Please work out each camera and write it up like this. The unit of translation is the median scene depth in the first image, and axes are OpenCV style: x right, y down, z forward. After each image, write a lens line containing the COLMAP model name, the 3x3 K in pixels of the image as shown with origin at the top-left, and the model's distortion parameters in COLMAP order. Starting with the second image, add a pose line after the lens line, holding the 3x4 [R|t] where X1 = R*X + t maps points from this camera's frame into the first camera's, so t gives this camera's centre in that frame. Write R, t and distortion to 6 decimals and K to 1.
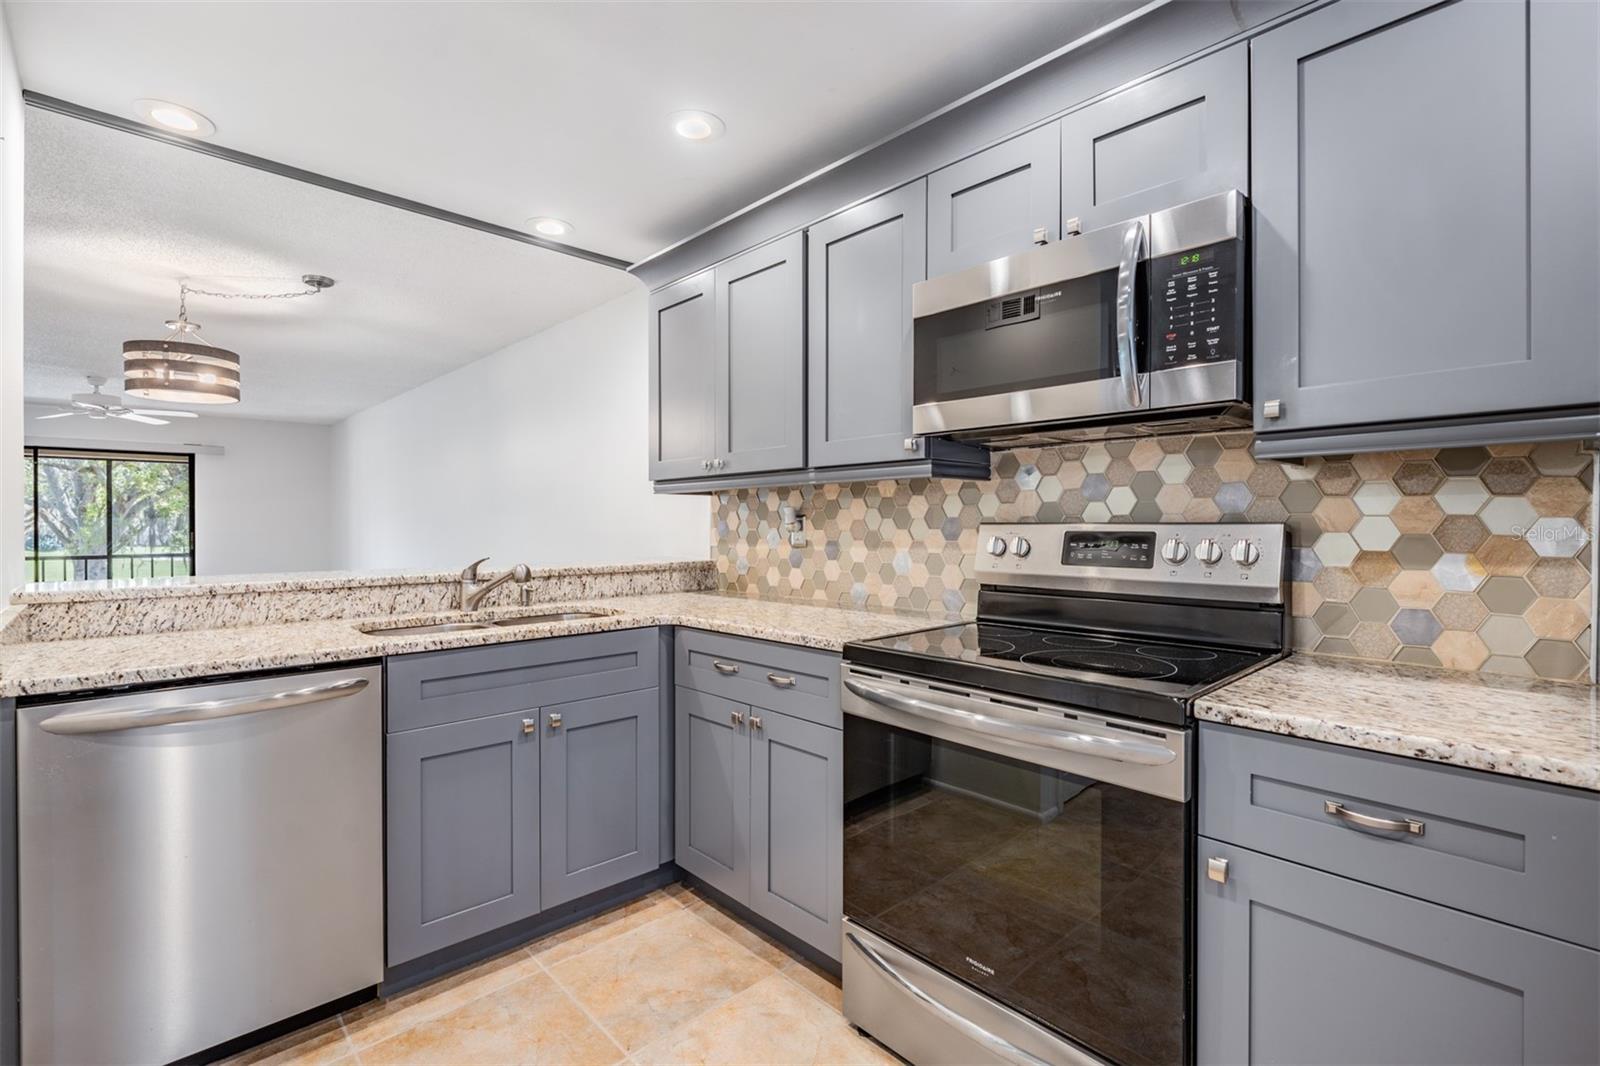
lens RADIAL K [[717.9, 0, 793.5], [0, 717.9, 528.6], [0, 0, 1]] dist [0.001211, -0.000799]
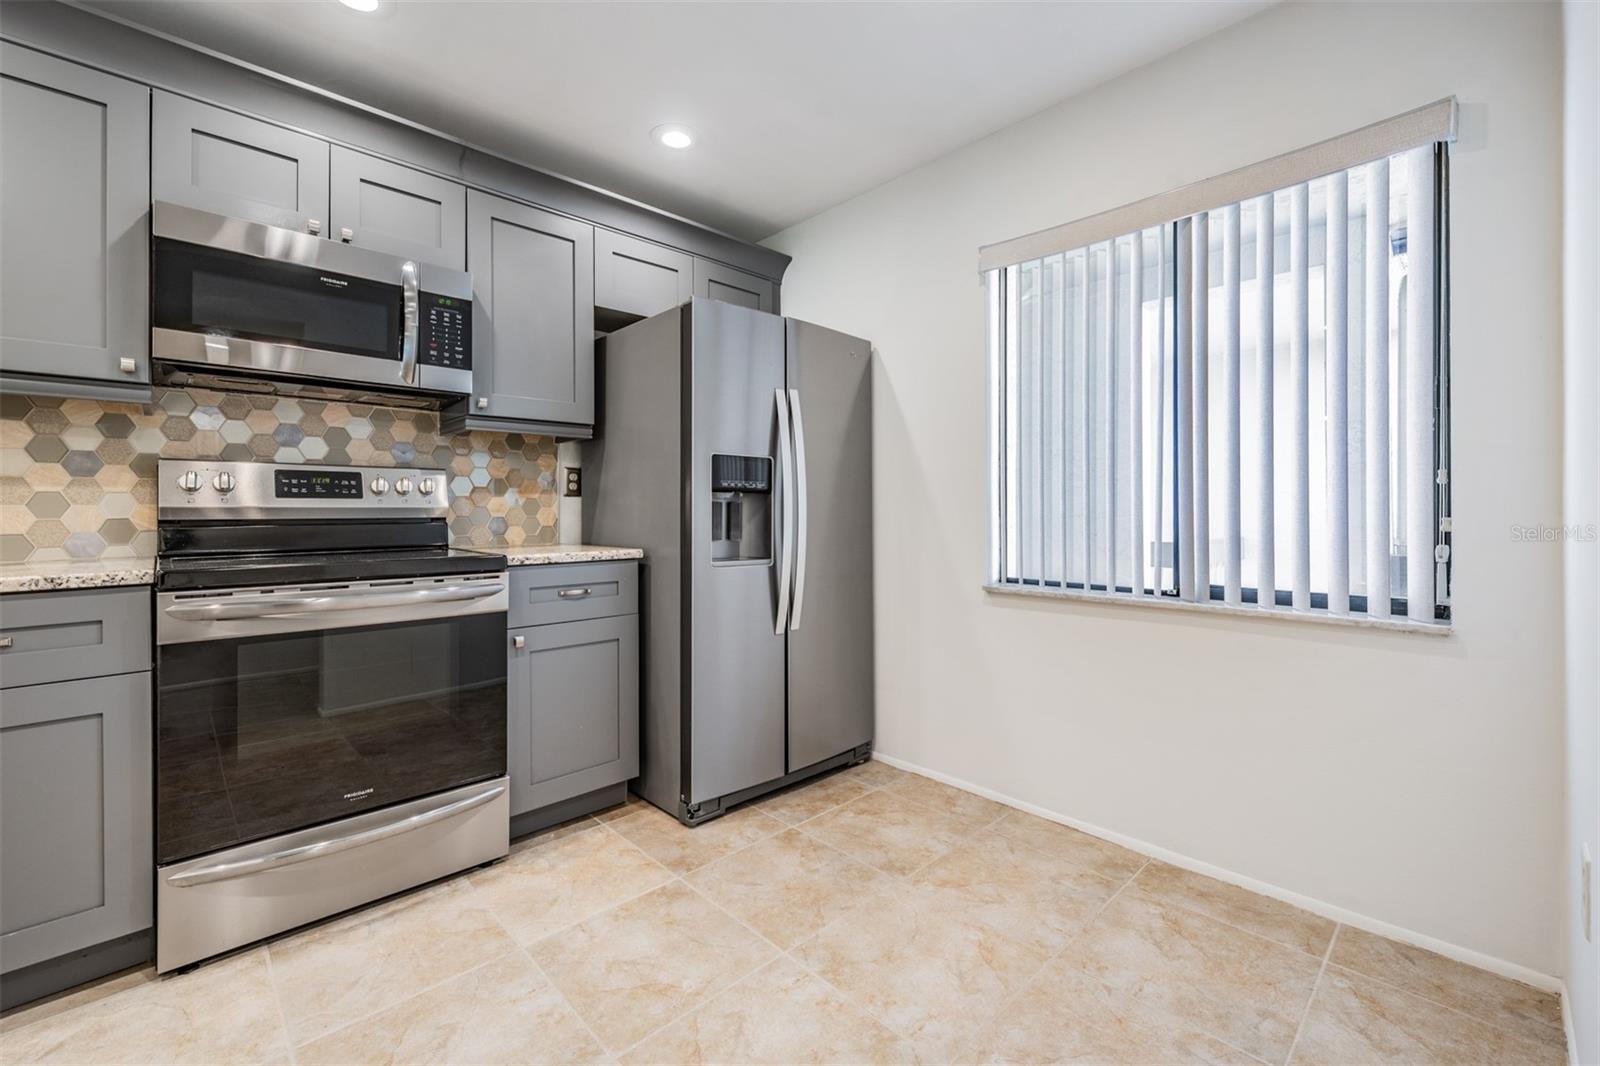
lens RADIAL K [[673.4, 0, 799.8], [0, 673.4, 510.8], [0, 0, 1]] dist [0.000232, -0.000411]
pose [[-0.011028, 0.002301, 0.999937, -0.702218], [0.010835, 0.999939, -0.002182, 0.079663], [-0.999880, 0.010810, -0.011052, 0.154592]]
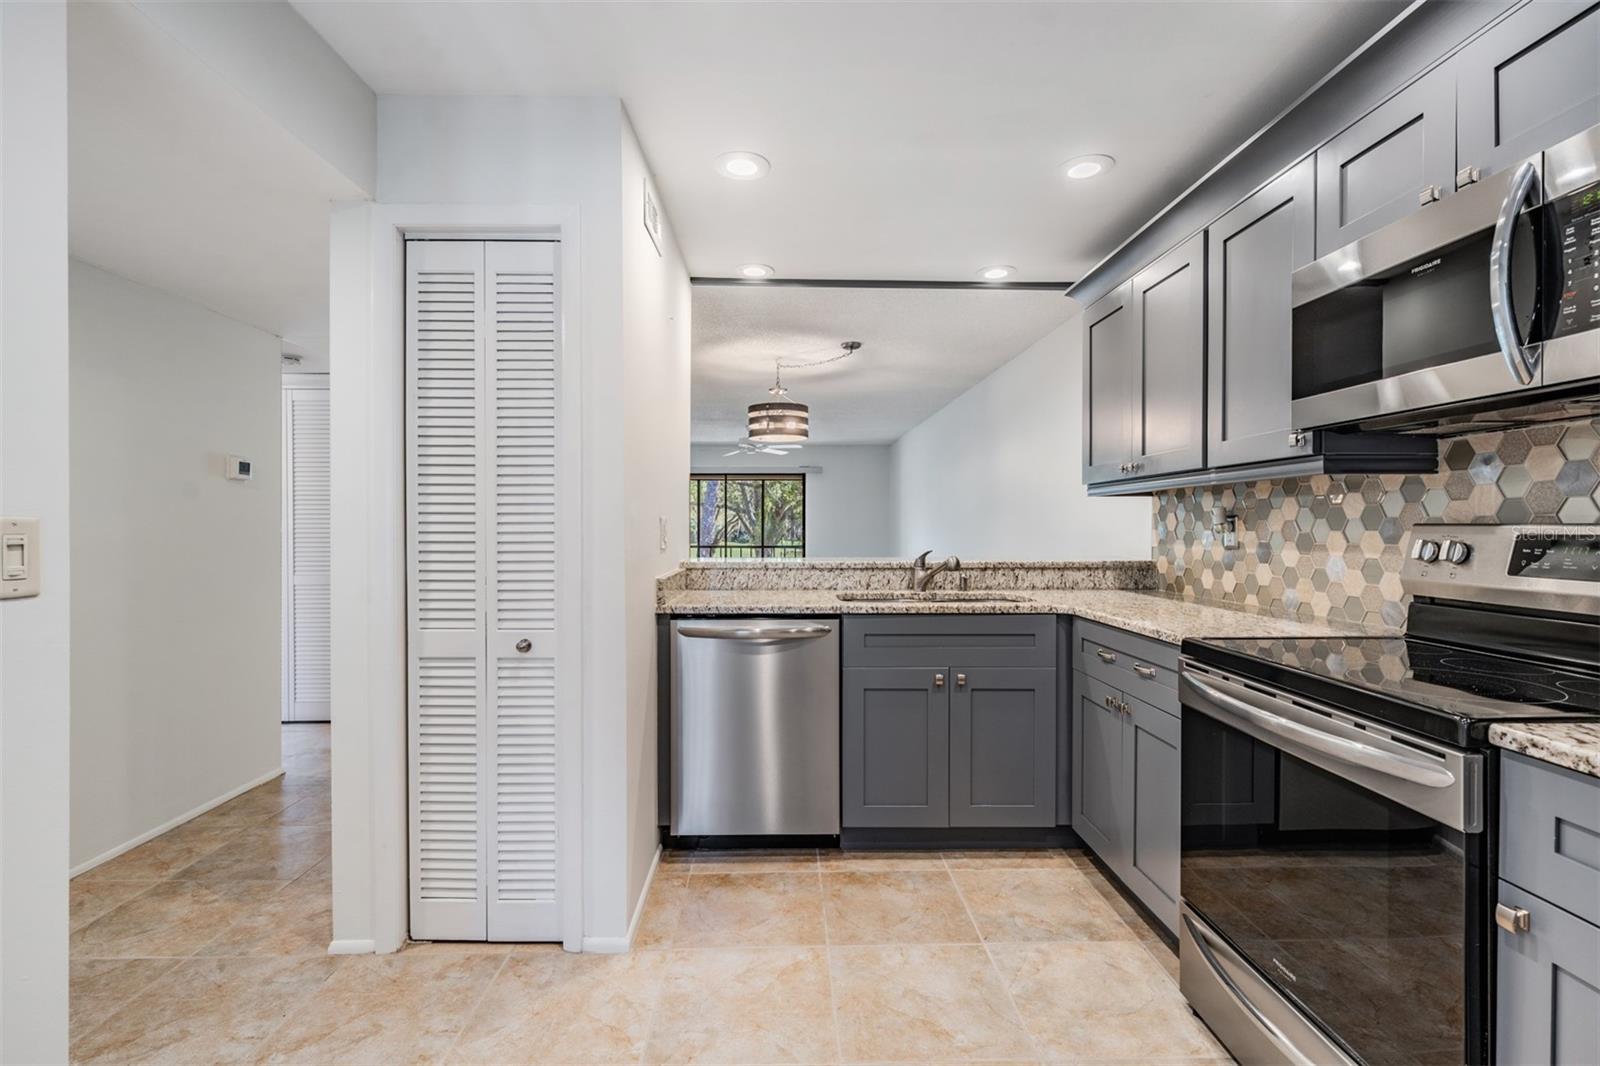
lens RADIAL K [[717.9, 0, 797.3], [0, 717.9, 529.5], [0, 0, 1]] dist [0.001211, -0.000799]
pose [[0.744953, 0.005892, -0.667091, 0.303395], [-0.005666, 0.999981, 0.002505, 0.000943], [0.667093, 0.001913, 0.744972, -0.138779]]
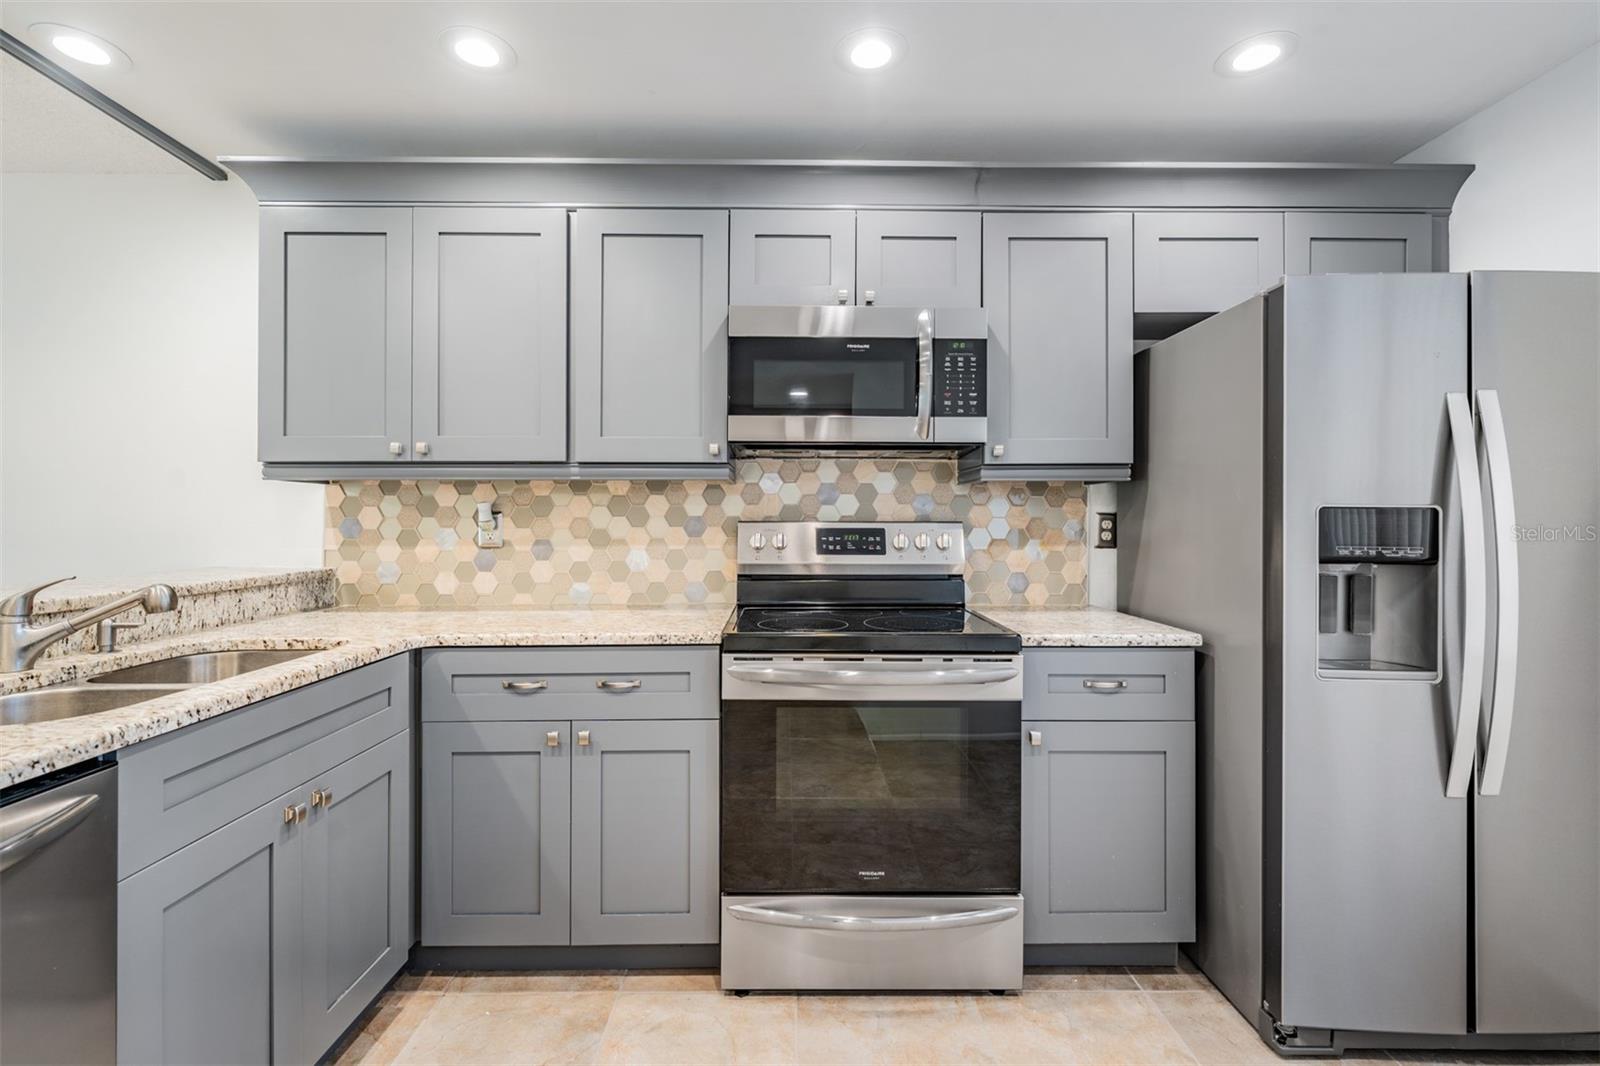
lens RADIAL K [[717.9, 0, 785.1], [0, 717.9, 516.9], [0, 0, 1]] dist [0.001211, -0.000799]
pose [[0.678449, 0.006427, 0.734619, -0.561439], [0.002872, 0.999931, -0.011400, -0.001695], [-0.734641, 0.009844, 0.678384, 0.183318]]
